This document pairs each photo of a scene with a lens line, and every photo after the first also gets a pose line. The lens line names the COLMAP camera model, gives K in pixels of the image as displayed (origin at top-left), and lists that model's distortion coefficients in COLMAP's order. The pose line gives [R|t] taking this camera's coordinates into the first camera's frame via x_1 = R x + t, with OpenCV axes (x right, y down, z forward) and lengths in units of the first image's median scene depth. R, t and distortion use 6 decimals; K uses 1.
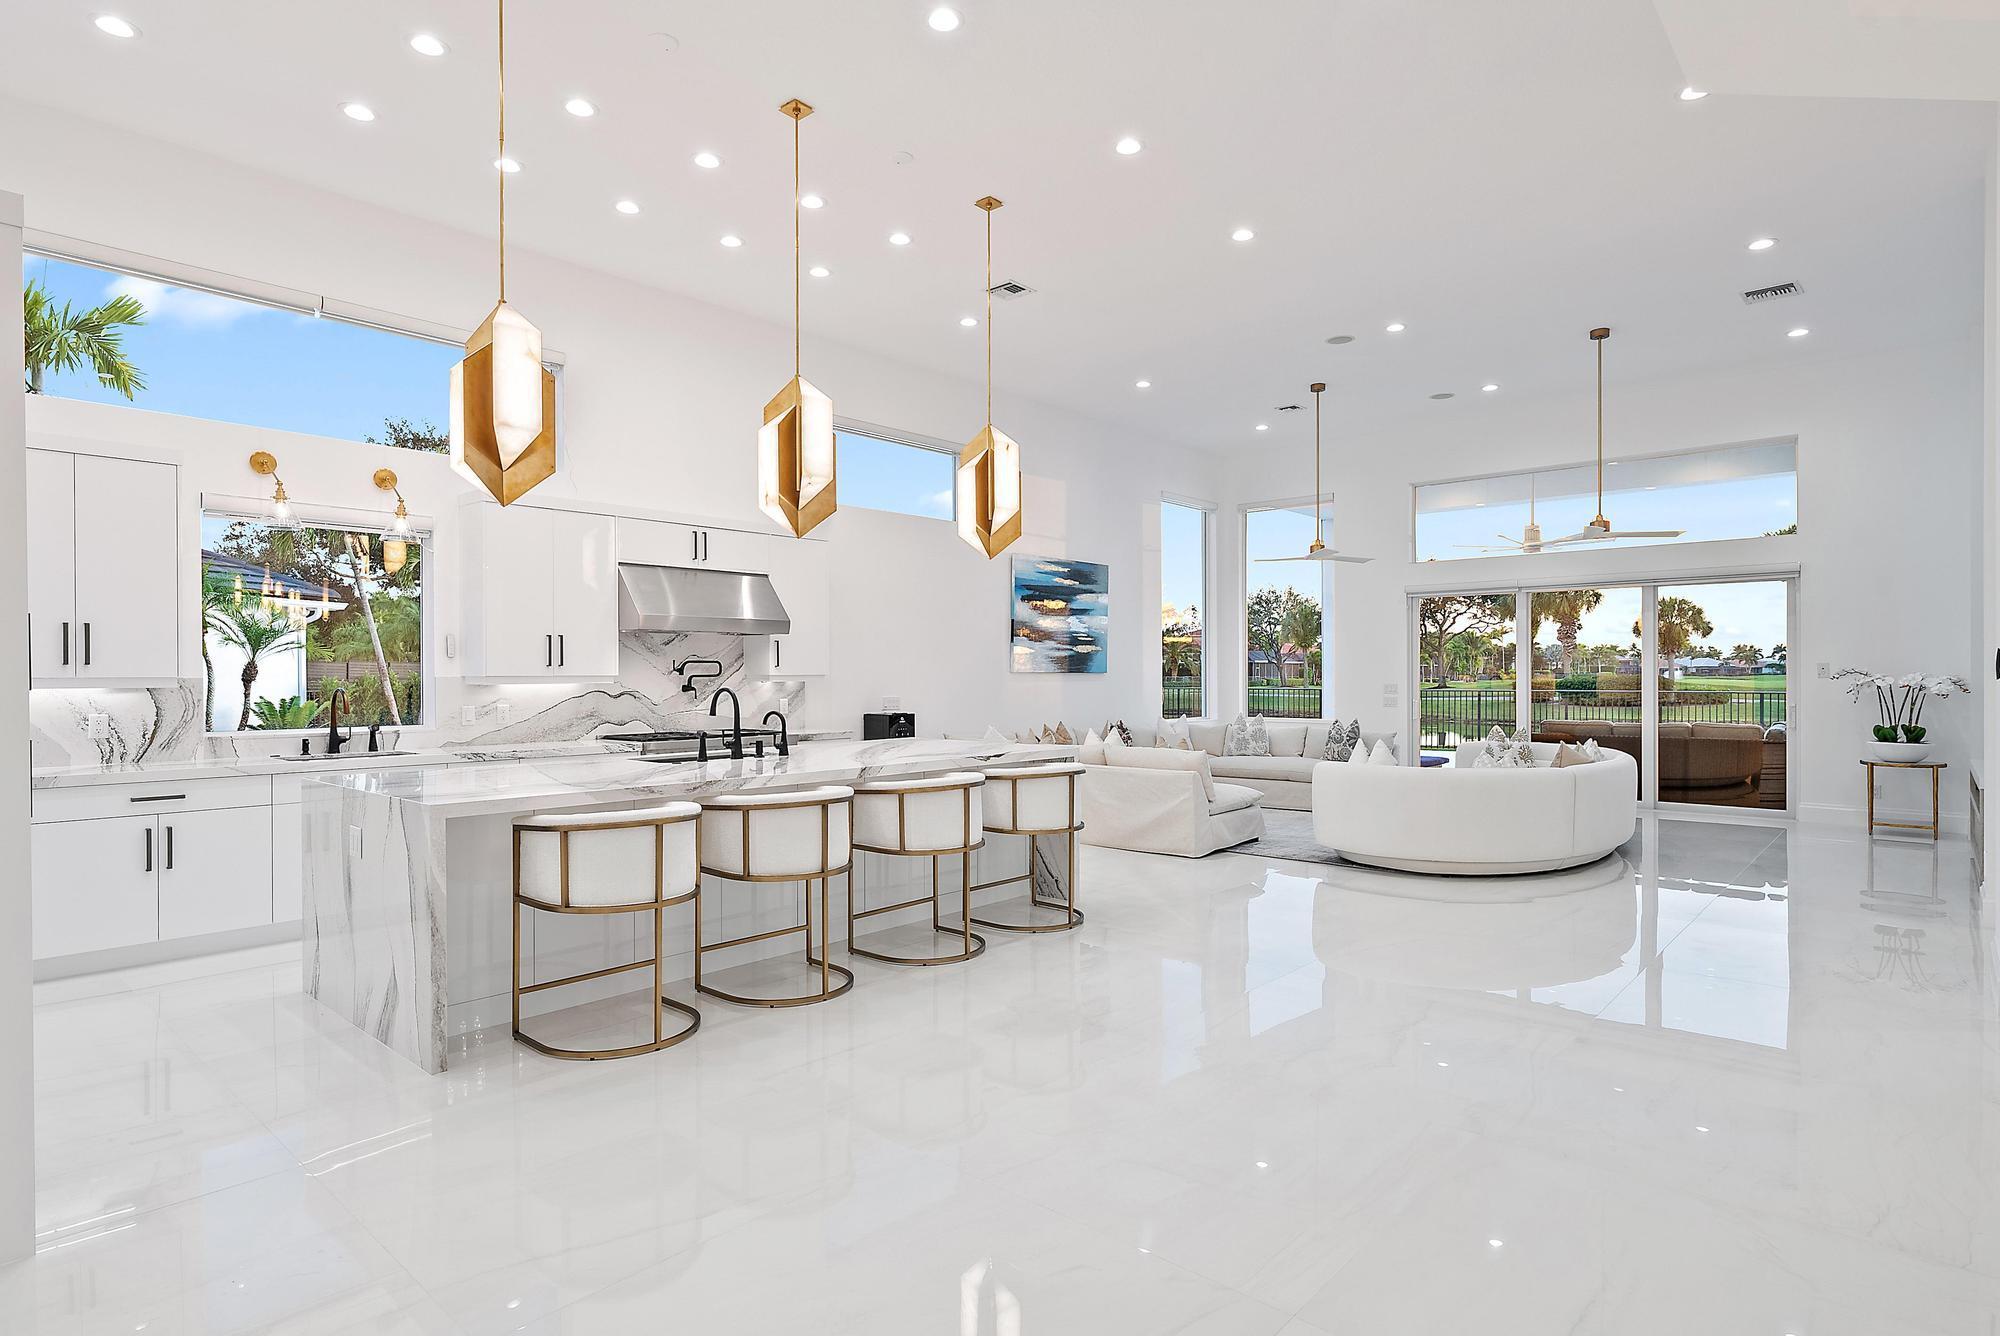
lens RADIAL K [[1104.5, 0, 993.1], [0, 1104.5, 676.9], [0, 0, 1]] dist [0.026476, 0.002435]
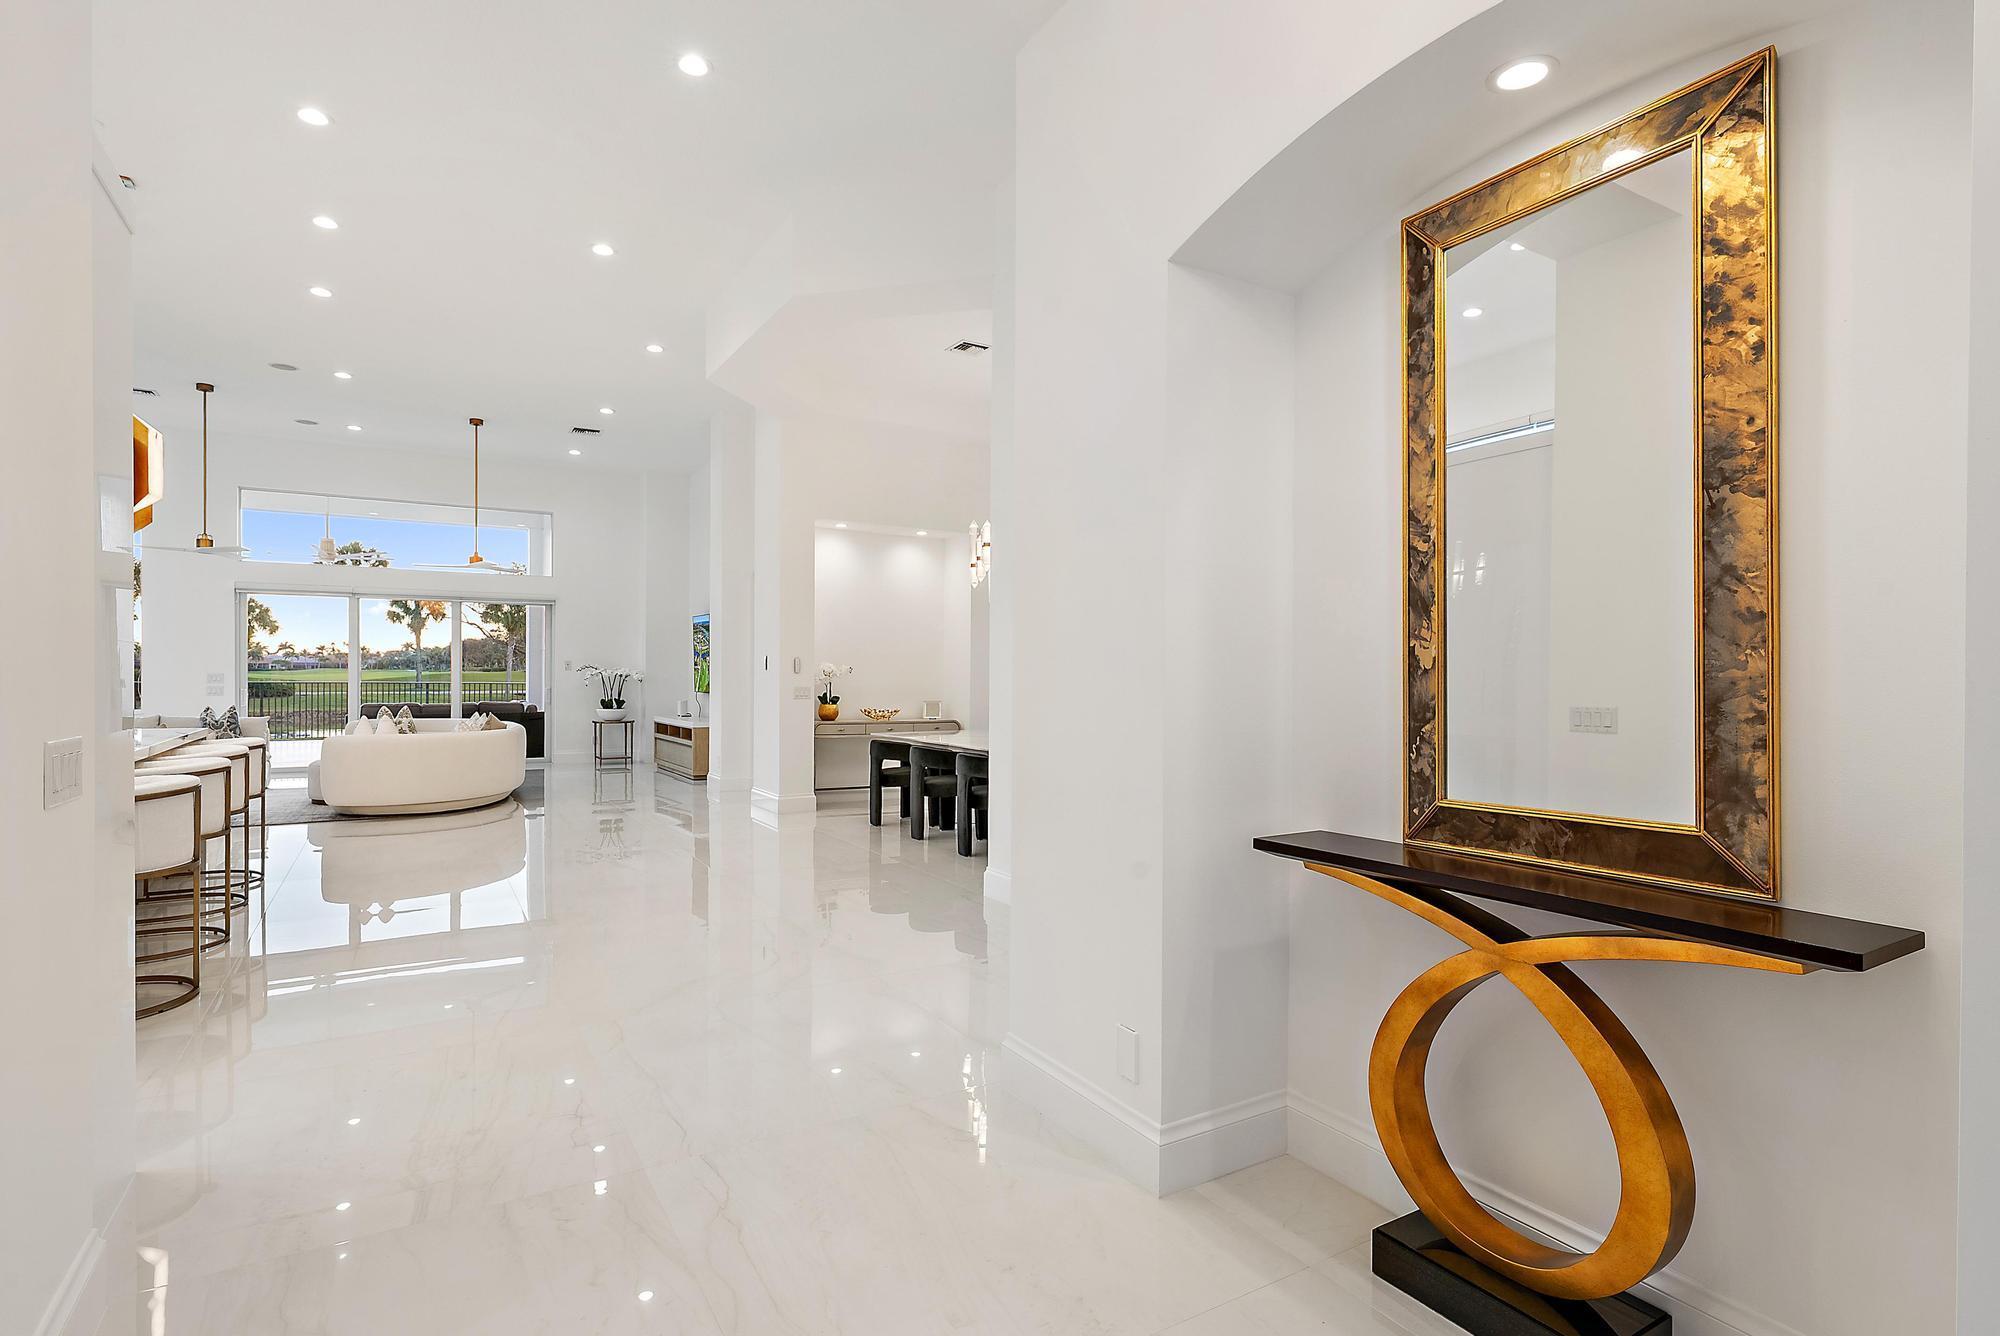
lens RADIAL K [[1016.0, 0, 1019.8], [0, 1016.0, 667.6], [0, 0, 1]] dist [0.021176, -0.000128]
pose [[0.310360, 0.009687, 0.950570, -0.364303], [-0.004947, 0.999951, -0.008575, 0.005711], [-0.950606, -0.002041, 0.310393, -0.035308]]
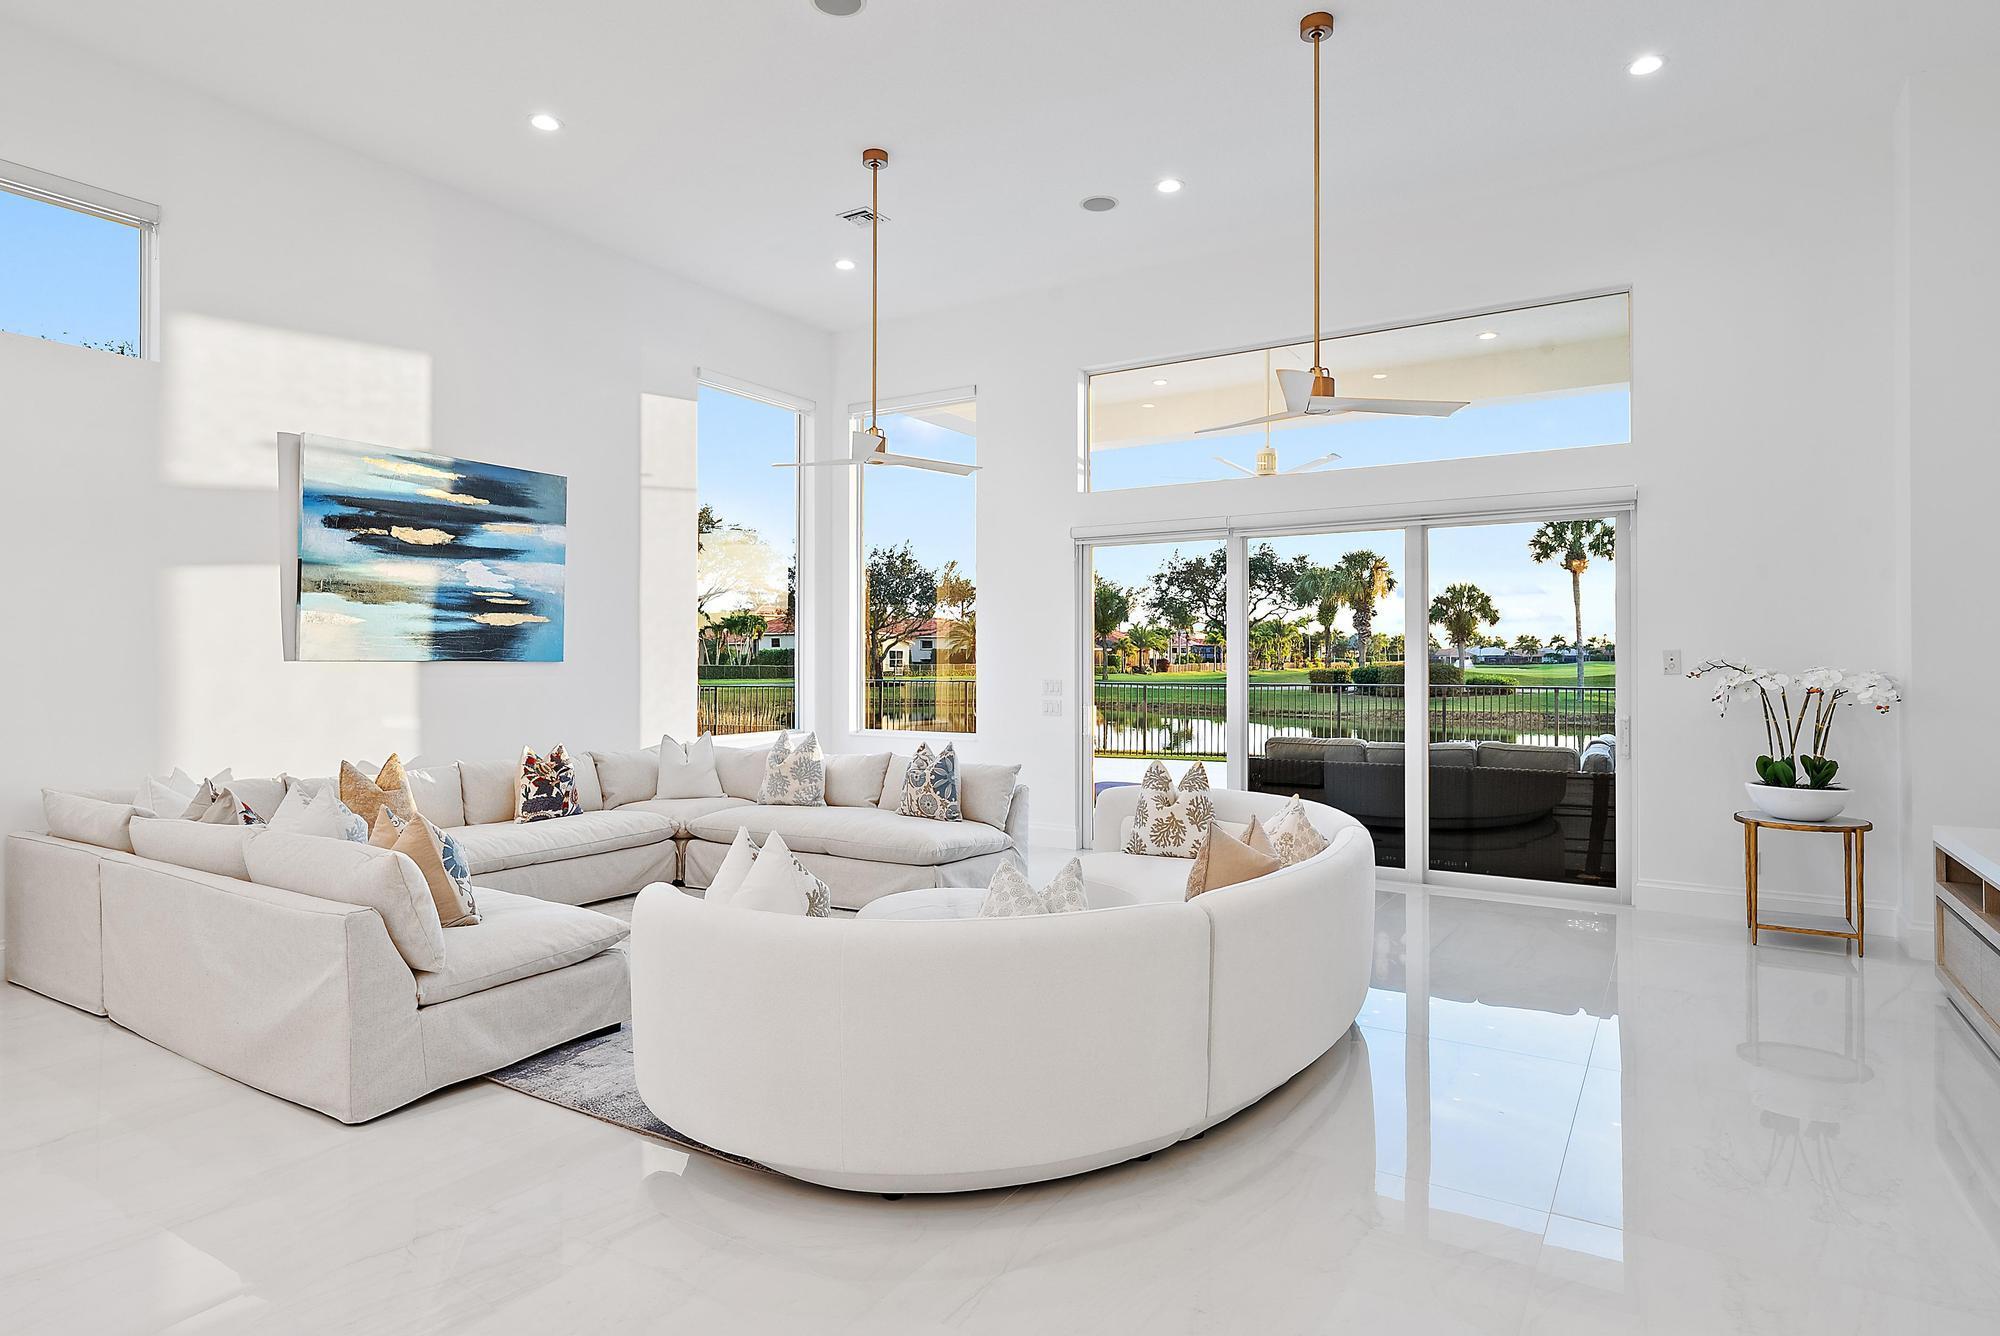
lens RADIAL K [[1104.5, 0, 1013.0], [0, 1104.5, 654.1], [0, 0, 1]] dist [0.026476, 0.002435]
pose [[0.987204, 0.004521, 0.159399, 0.252990], [-0.003190, 0.999958, -0.008603, -0.003583], [-0.159431, 0.007984, 0.987177, 0.399981]]
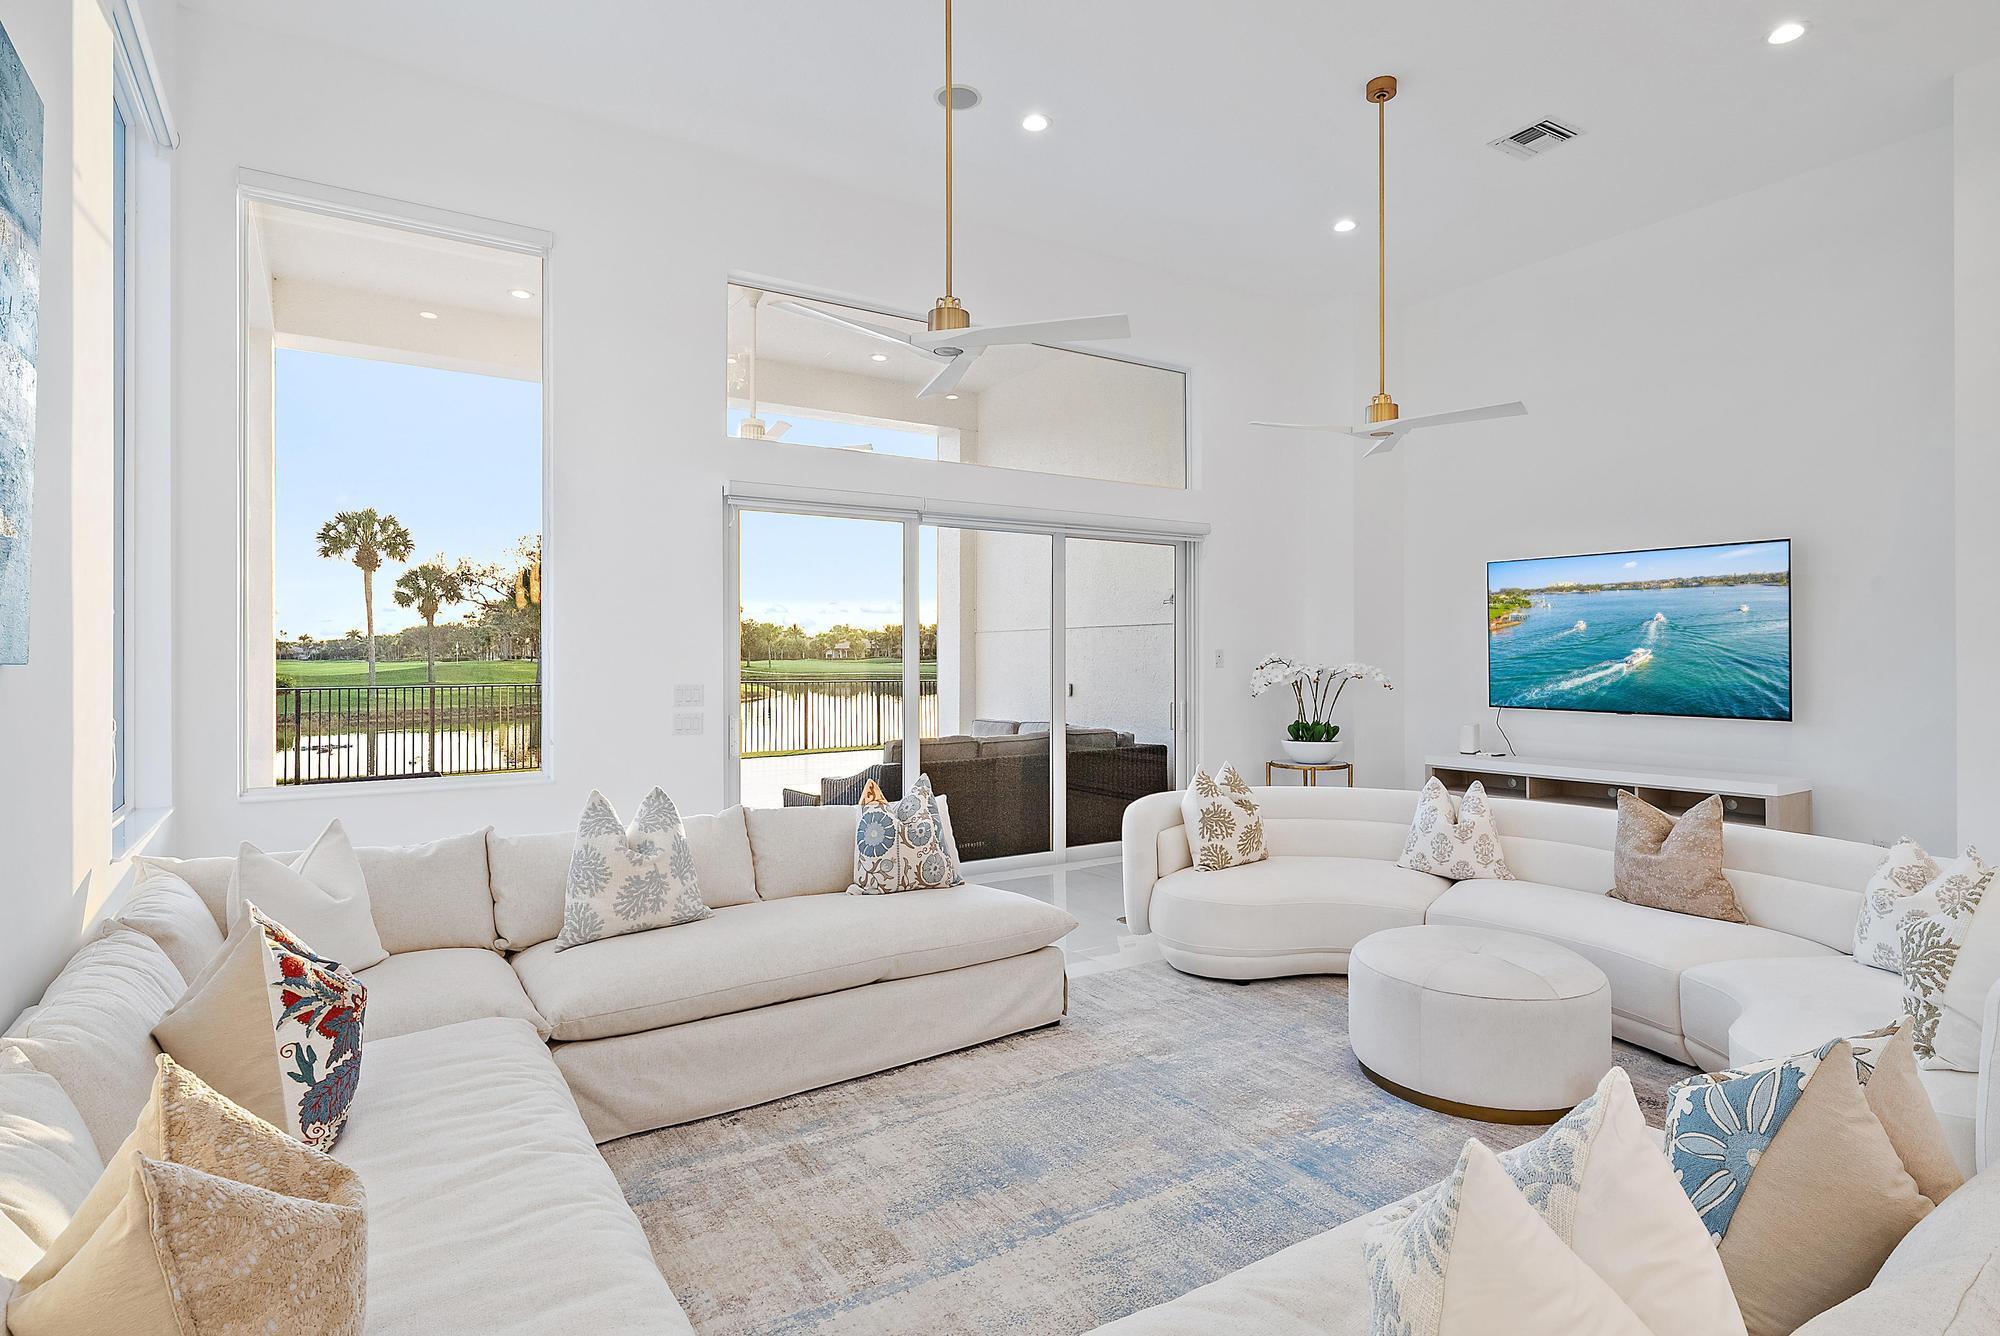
lens RADIAL K [[1016.0, 0, 978.3], [0, 1016.0, 664.7], [0, 0, 1]] dist [0.021176, -0.000128]
pose [[0.282940, -0.003520, 0.959131, -0.022526], [0.001551, 0.999994, 0.003212, -0.004122], [-0.959136, 0.000578, 0.282943, 0.825512]]
